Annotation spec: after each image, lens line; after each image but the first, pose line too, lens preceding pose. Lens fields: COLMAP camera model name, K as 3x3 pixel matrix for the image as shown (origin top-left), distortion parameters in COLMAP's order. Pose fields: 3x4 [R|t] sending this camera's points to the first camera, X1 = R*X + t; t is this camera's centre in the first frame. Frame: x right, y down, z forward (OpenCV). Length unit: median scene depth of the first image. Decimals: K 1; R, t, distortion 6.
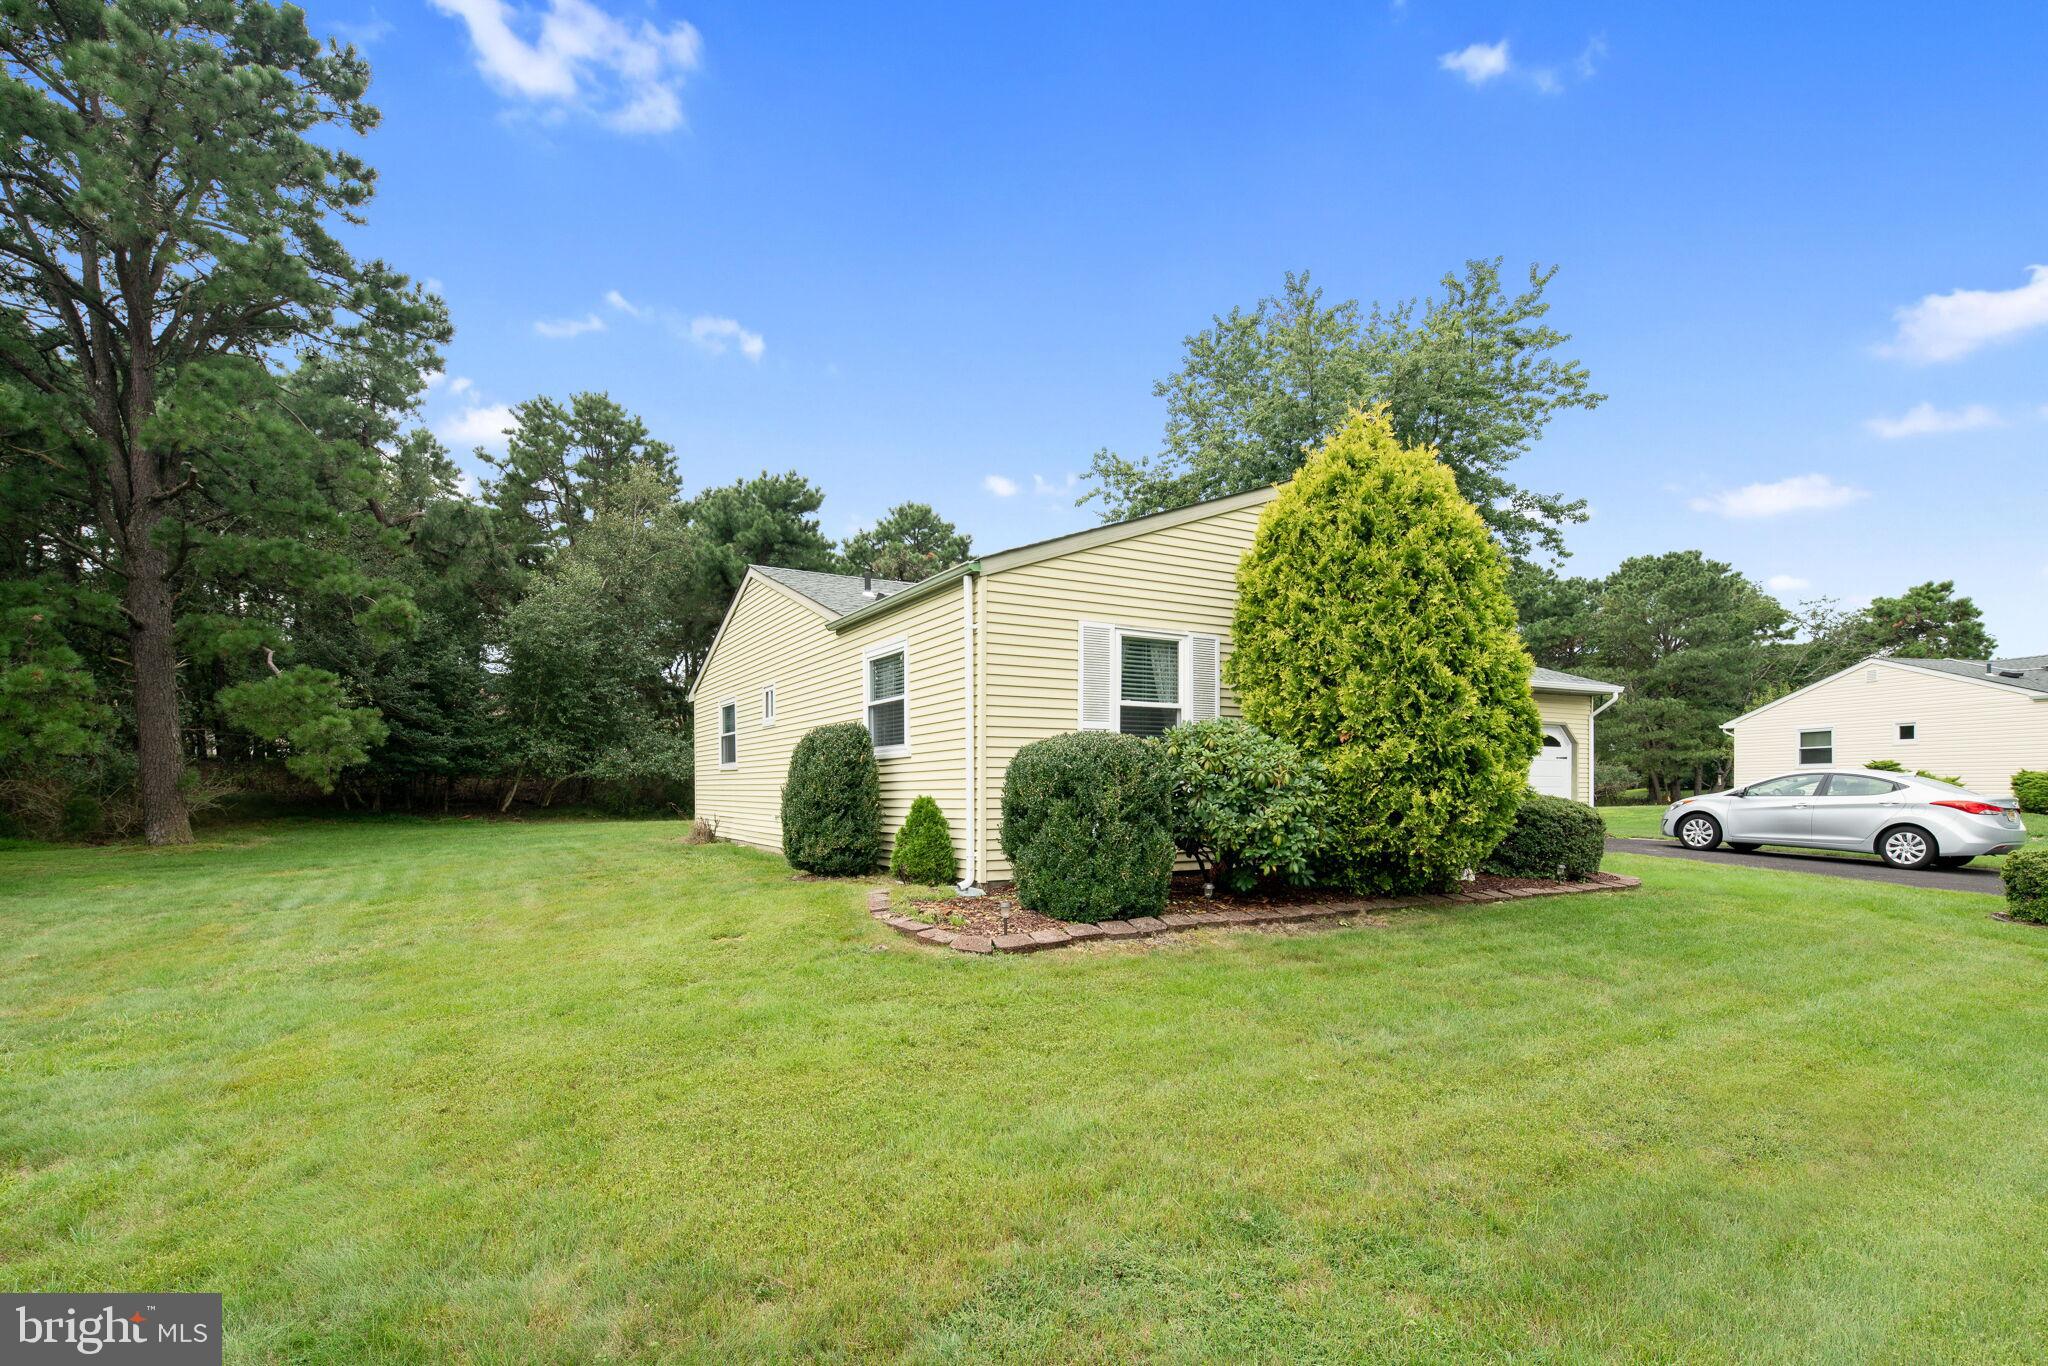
lens RADIAL K [[987.4, 0, 999.4], [0, 987.4, 794.1], [0, 0, 1]] dist [0.002417, -0.001499]
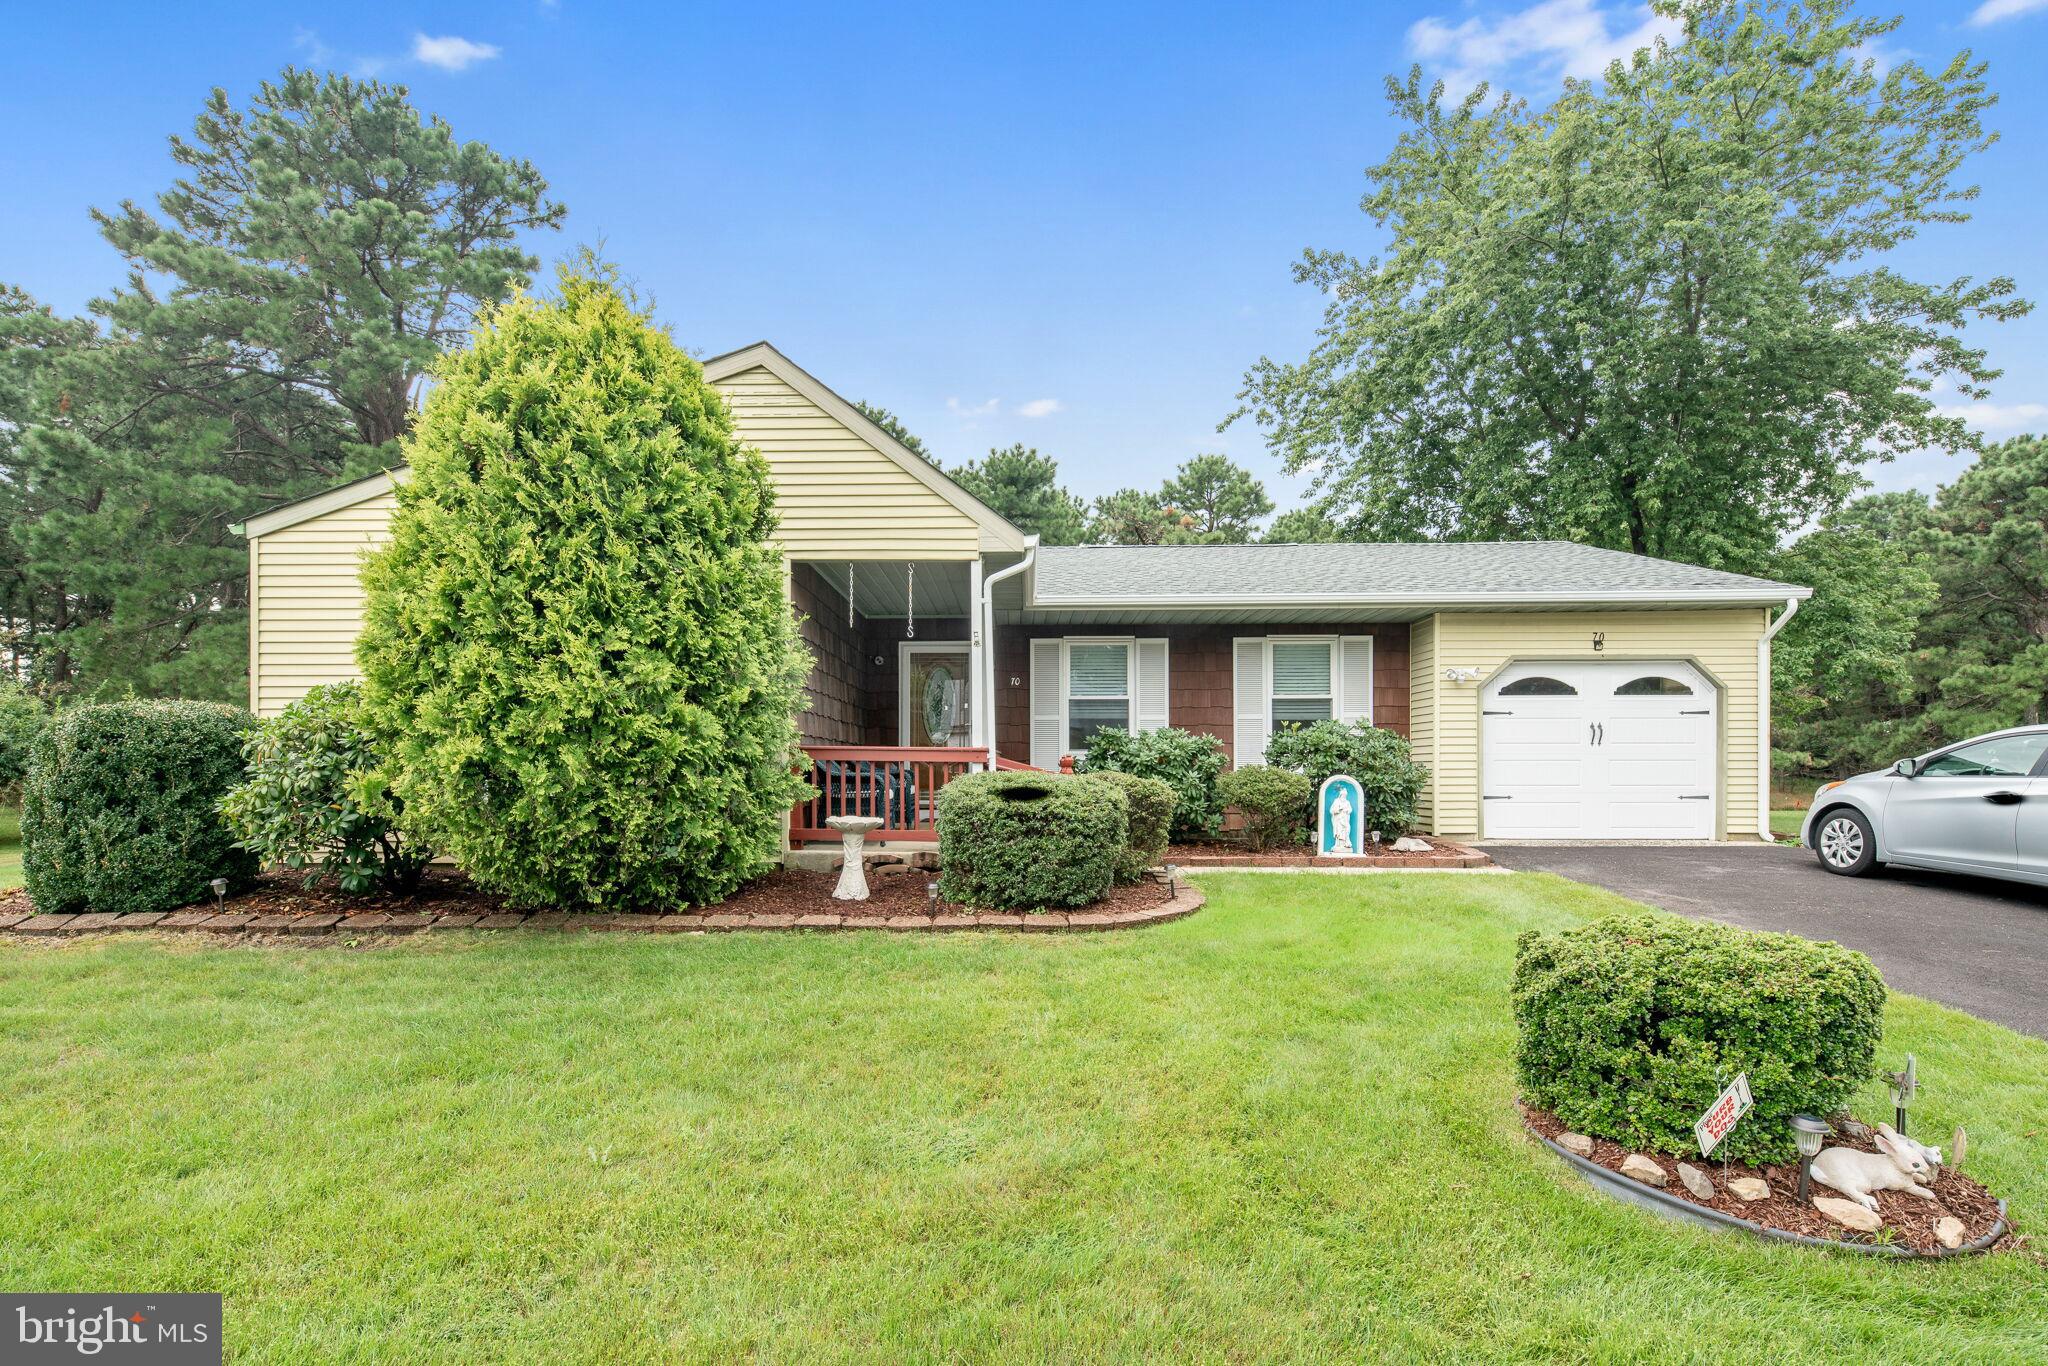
lens RADIAL K [[987.4, 0, 1013.0], [0, 987.4, 756.9], [0, 0, 1]] dist [0.002417, -0.001499]
pose [[0.866502, -0.003853, -0.499158, 0.501916], [-0.001729, 0.999941, -0.010720, -0.001737], [0.499170, 0.010152, 0.866445, 0.252418]]
